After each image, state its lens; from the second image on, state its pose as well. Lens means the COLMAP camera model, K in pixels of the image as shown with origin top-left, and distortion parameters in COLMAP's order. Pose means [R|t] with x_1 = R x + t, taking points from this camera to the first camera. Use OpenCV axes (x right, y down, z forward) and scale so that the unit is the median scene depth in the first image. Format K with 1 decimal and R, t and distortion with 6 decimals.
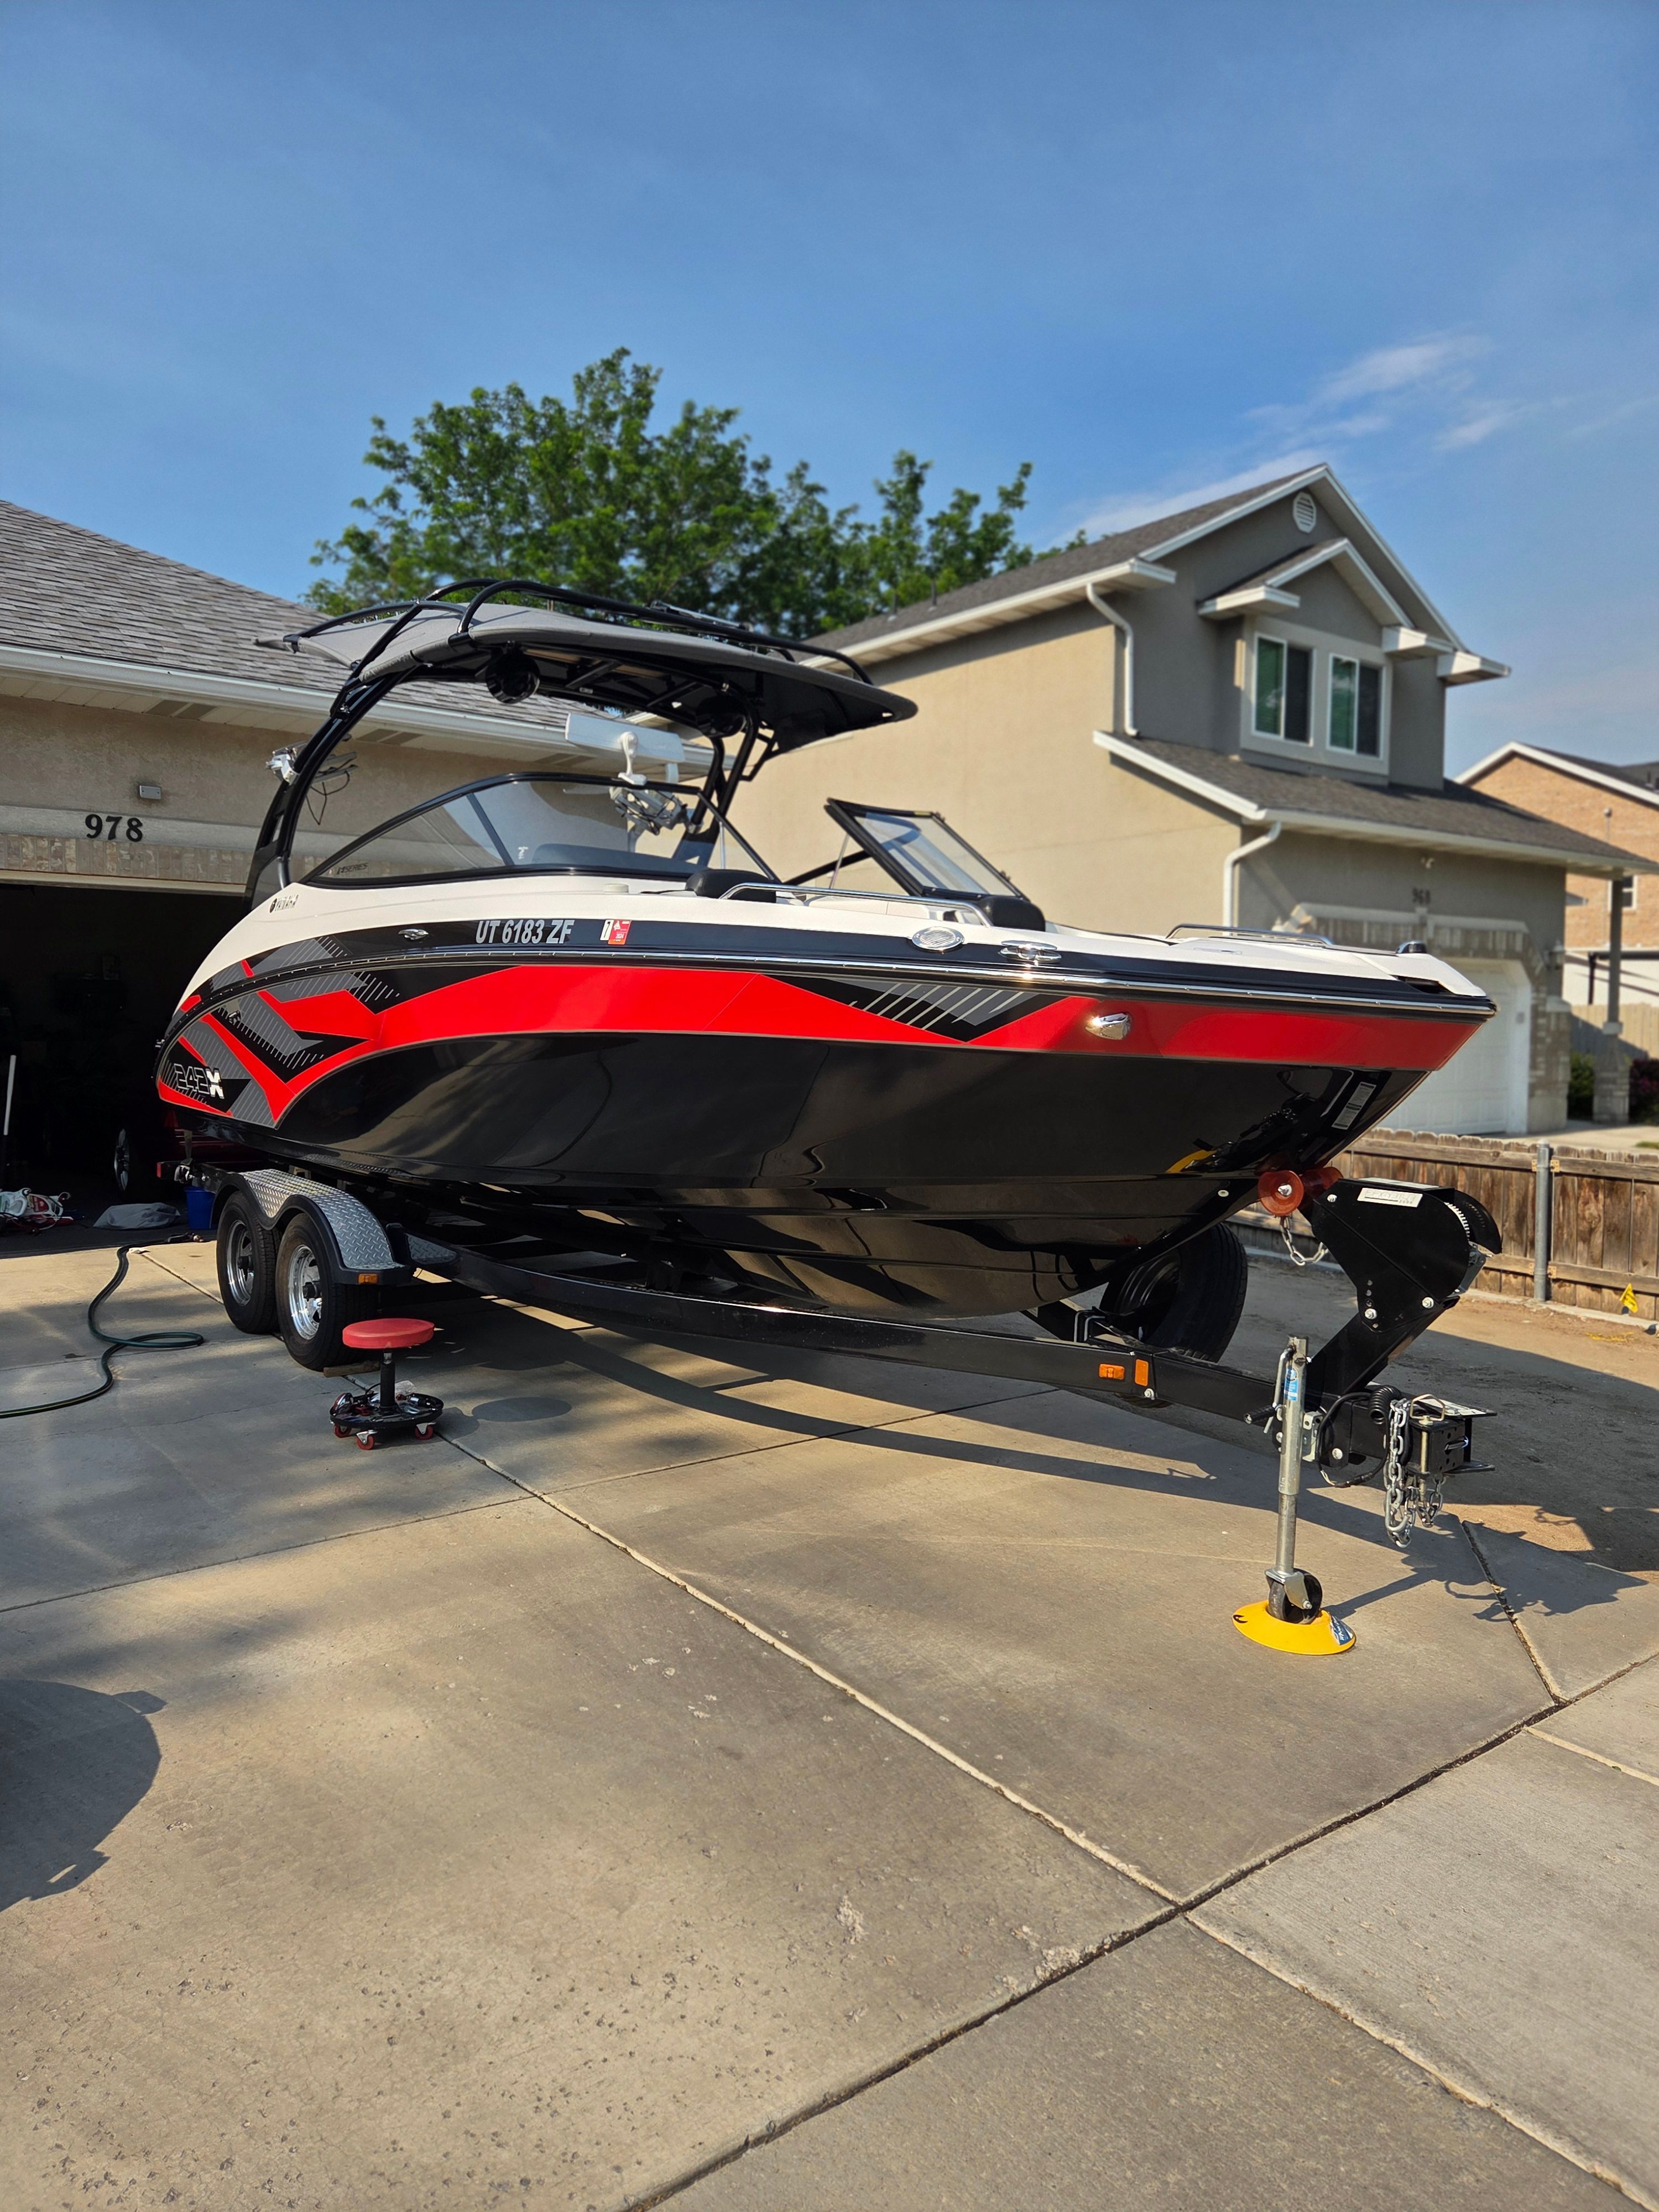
lens RADIAL K [[1510.9, 0, 829.5], [0, 1510.9, 1106.0], [0, 0, 1]] dist [0.048788, -0.005905]
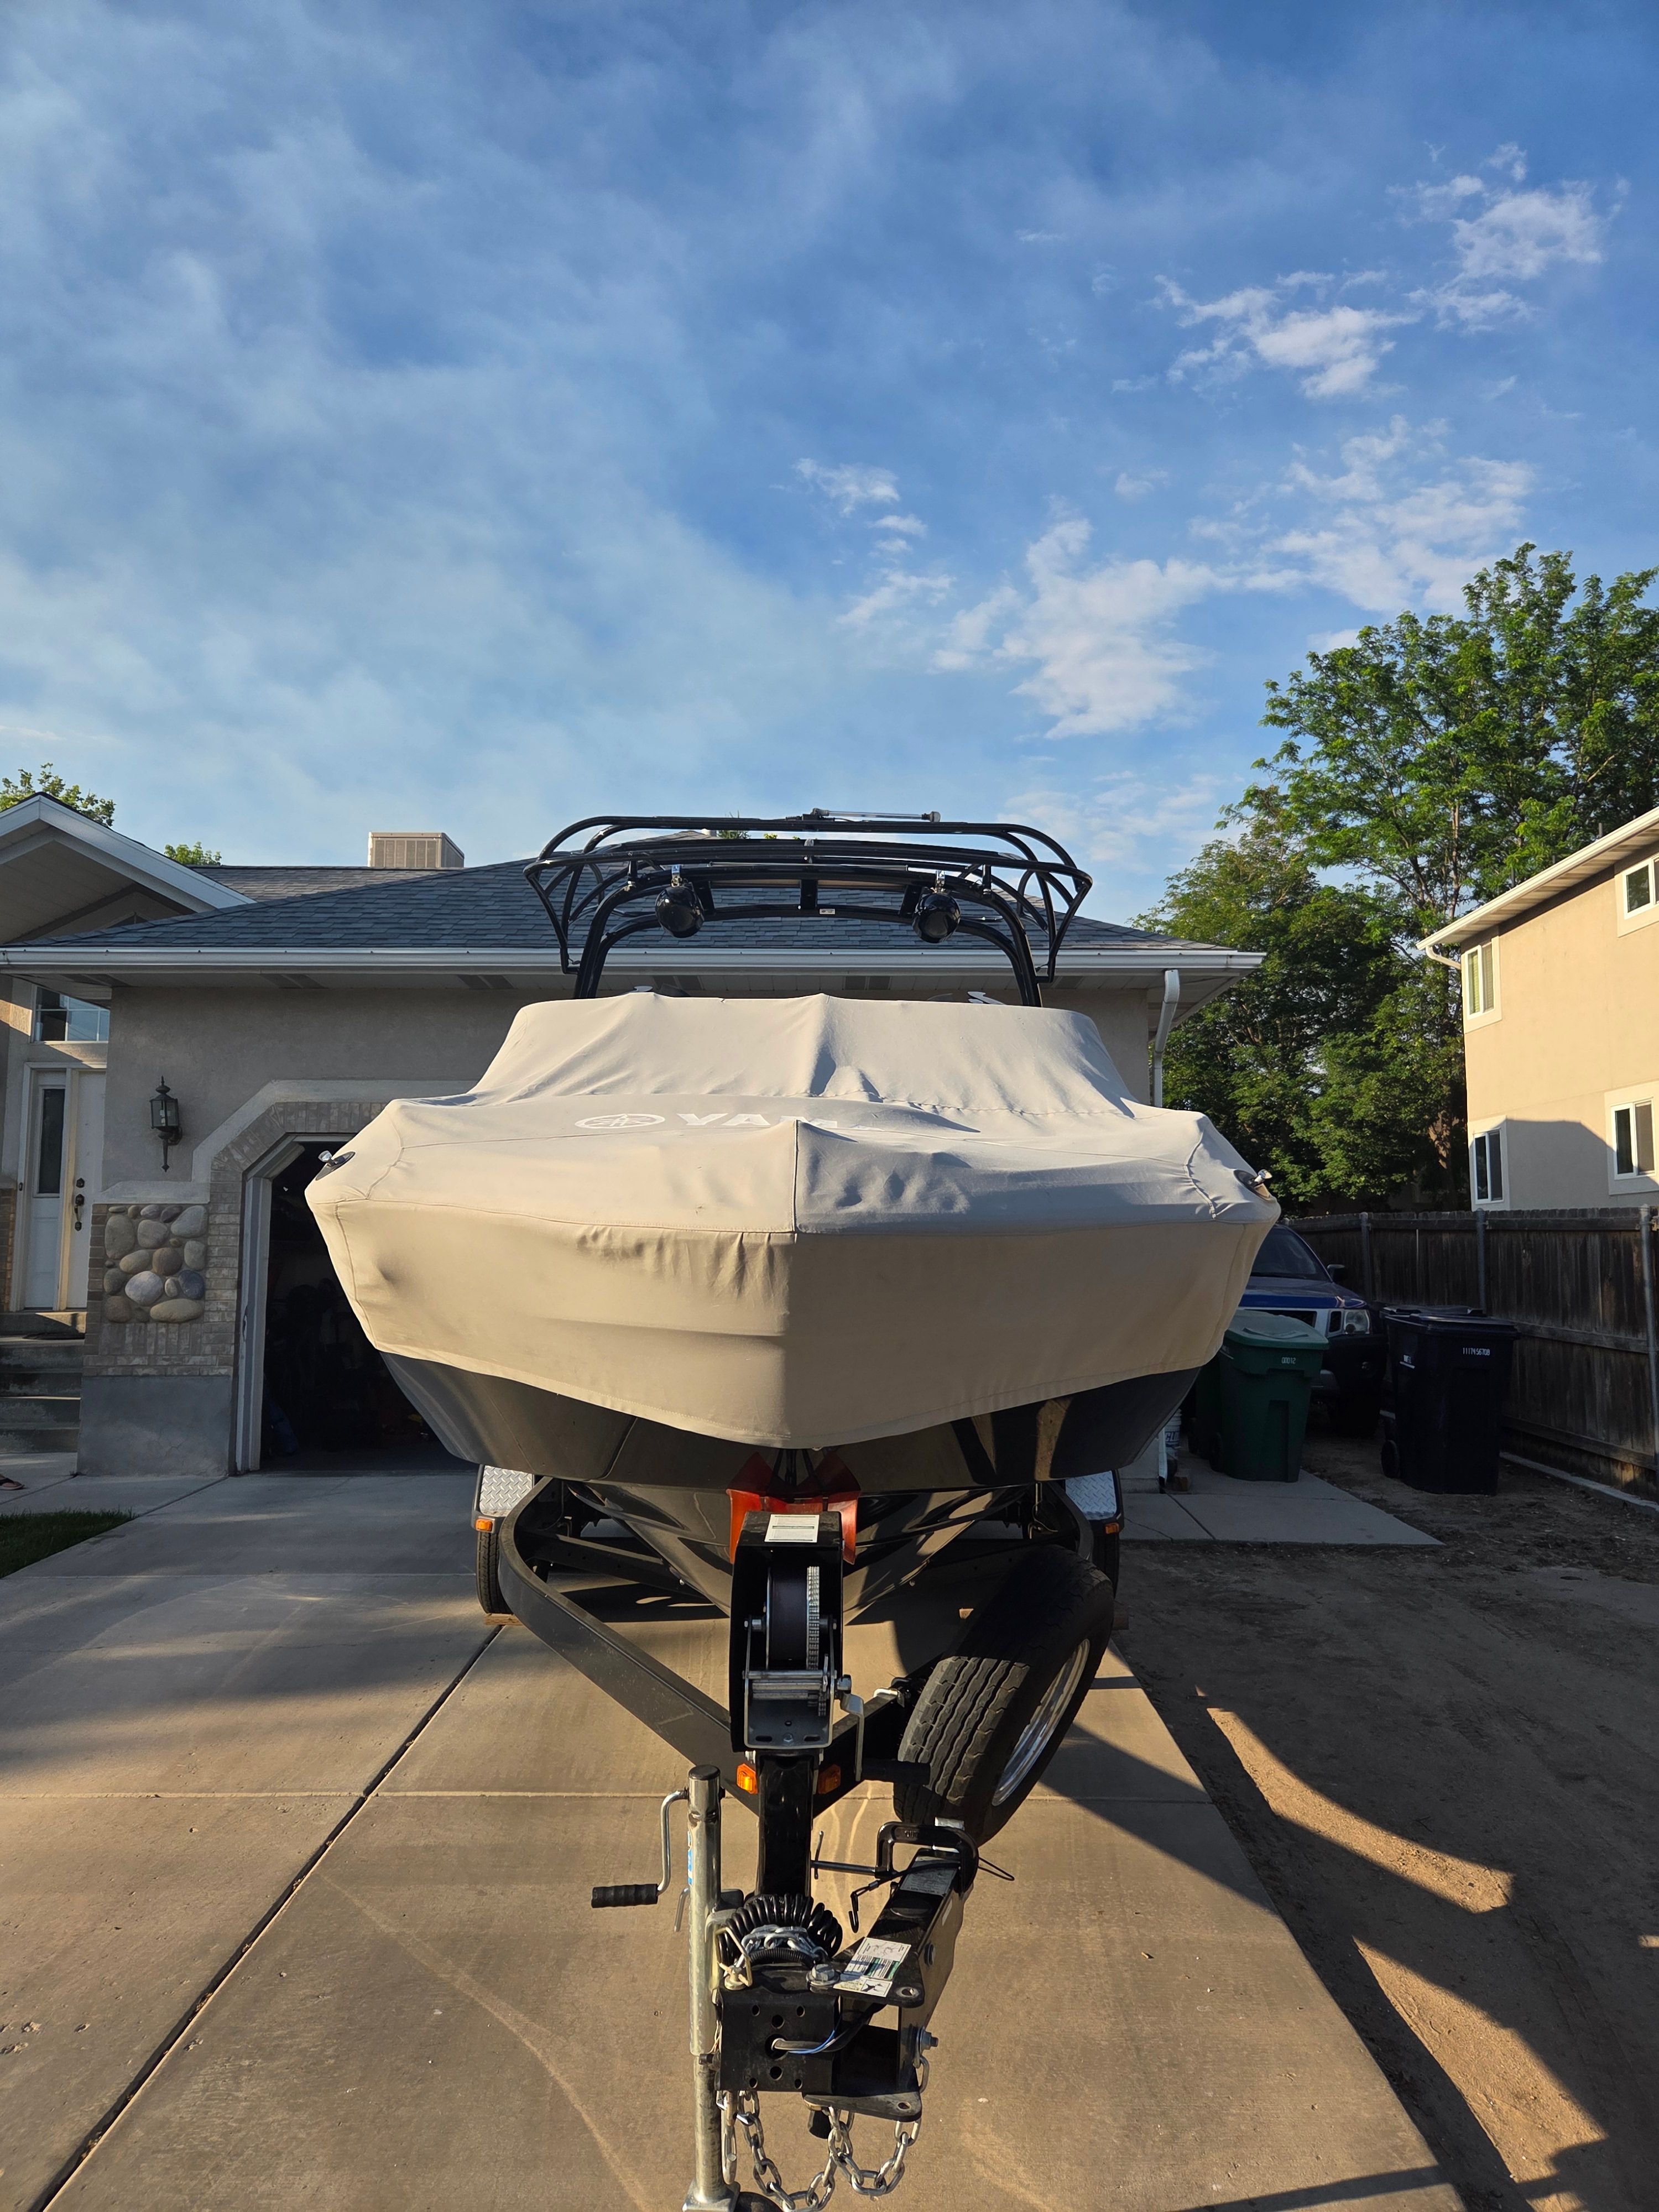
lens RADIAL K [[1515.6, 0, 829.5], [0, 1515.6, 1106.0], [0, 0, 1]] dist [0.009651, 0.000840]
pose [[0.776470, -0.076097, -0.625543, 0.096038], [-0.027028, 0.987747, -0.153709, -0.001365], [0.629575, 0.136257, 0.764898, 0.071754]]
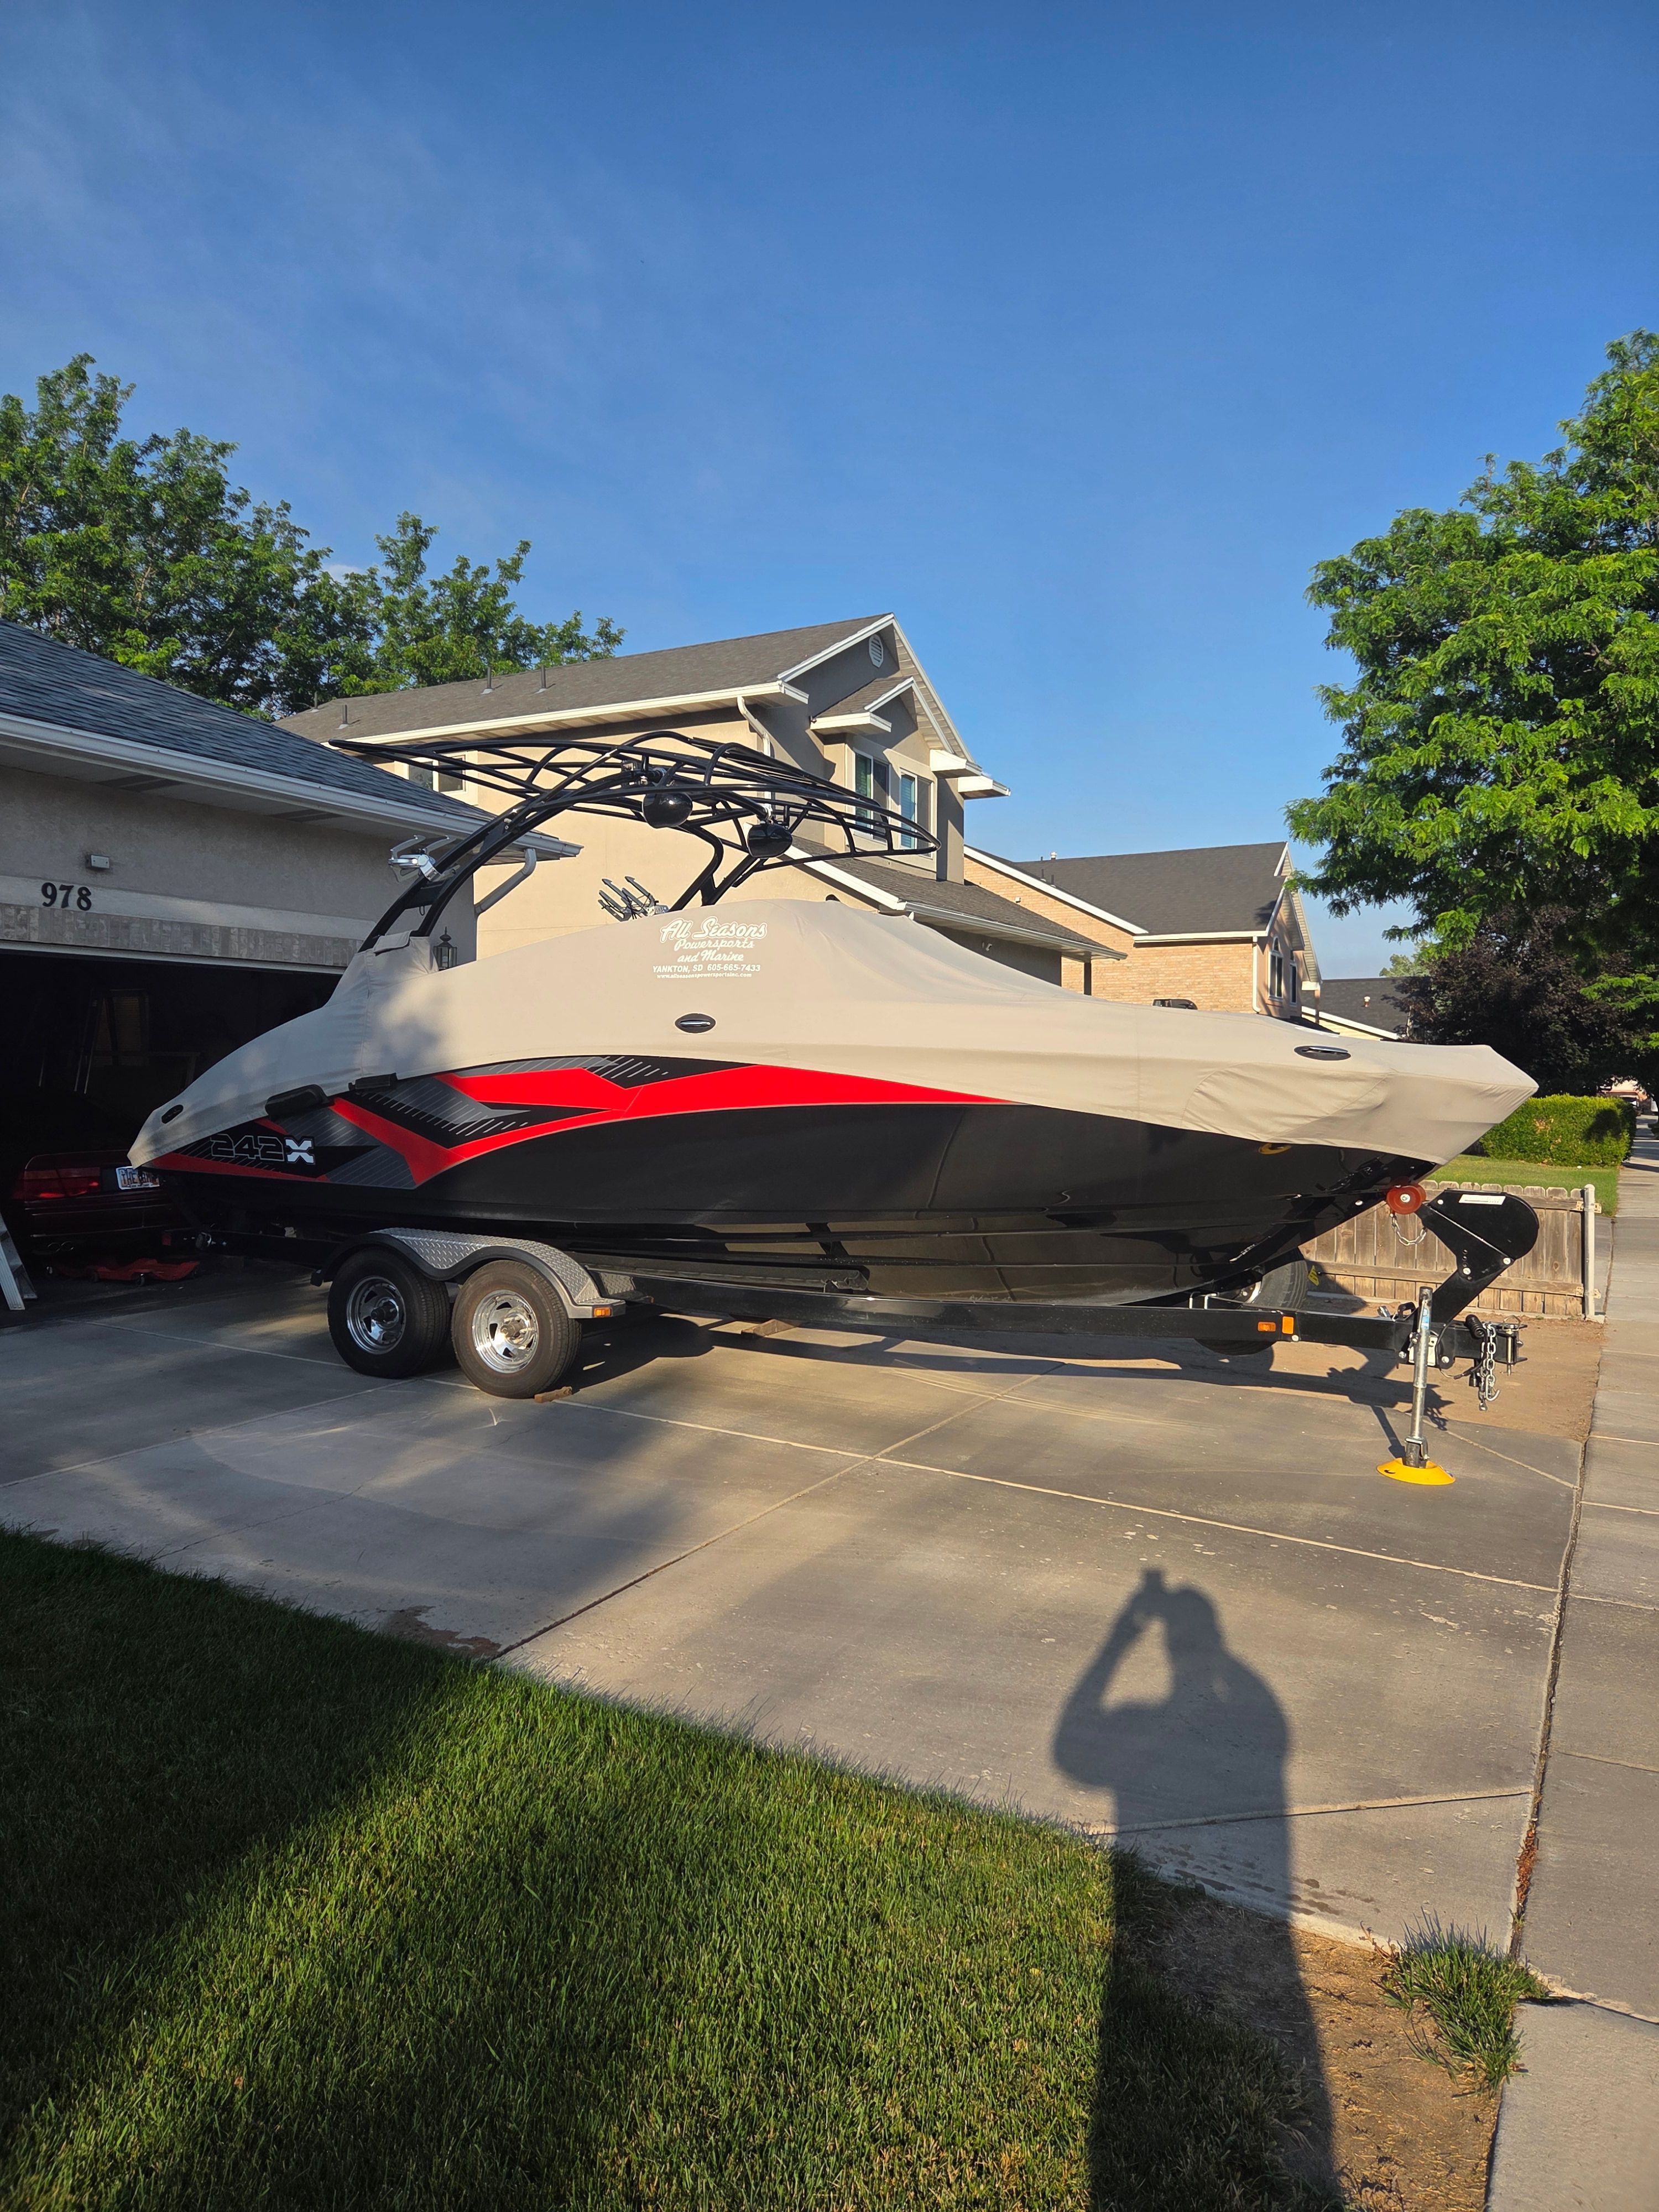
lens RADIAL K [[1510.9, 0, 829.5], [0, 1510.9, 1106.0], [0, 0, 1]] dist [0.048788, -0.005905]
pose [[0.912502, -0.013965, 0.408834, -0.121675], [0.026382, 0.999346, -0.024747, -0.002475], [-0.408221, 0.033368, 0.912273, -0.029381]]
